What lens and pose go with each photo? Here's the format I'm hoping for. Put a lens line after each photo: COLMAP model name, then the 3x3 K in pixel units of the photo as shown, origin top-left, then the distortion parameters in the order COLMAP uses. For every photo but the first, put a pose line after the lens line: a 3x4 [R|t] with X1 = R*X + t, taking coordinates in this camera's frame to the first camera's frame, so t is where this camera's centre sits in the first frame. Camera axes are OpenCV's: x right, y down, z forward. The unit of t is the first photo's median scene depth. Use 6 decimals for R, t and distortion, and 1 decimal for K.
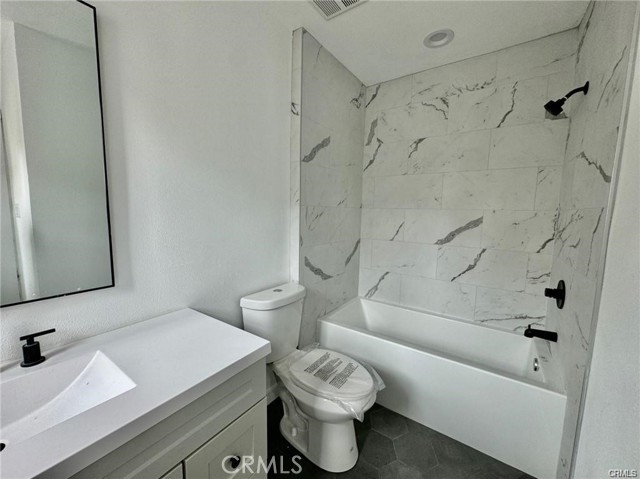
lens RADIAL K [[255.0, 0, 319.1], [0, 255.0, 238.4], [0, 0, 1]] dist [-0.006080, 0.002025]
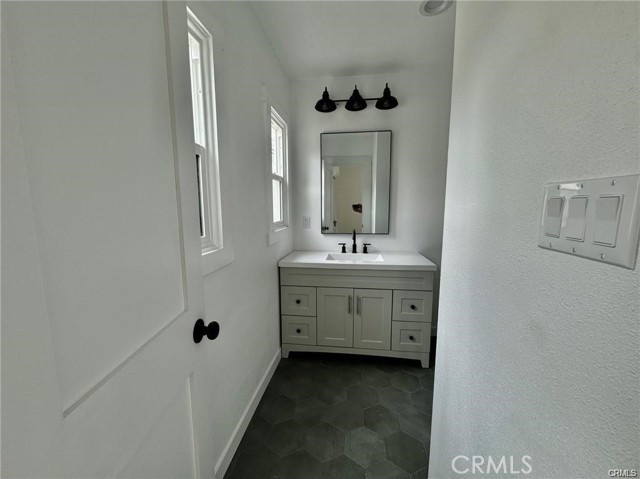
lens RADIAL K [[255.0, 0, 320.1], [0, 255.0, 238.8], [0, 0, 1]] dist [-0.006080, 0.002025]
pose [[0.467429, 0.105900, -0.877664, 1.067907], [-0.085030, 0.993582, 0.074601, 0.096839], [0.879932, 0.039757, 0.473434, -0.779467]]
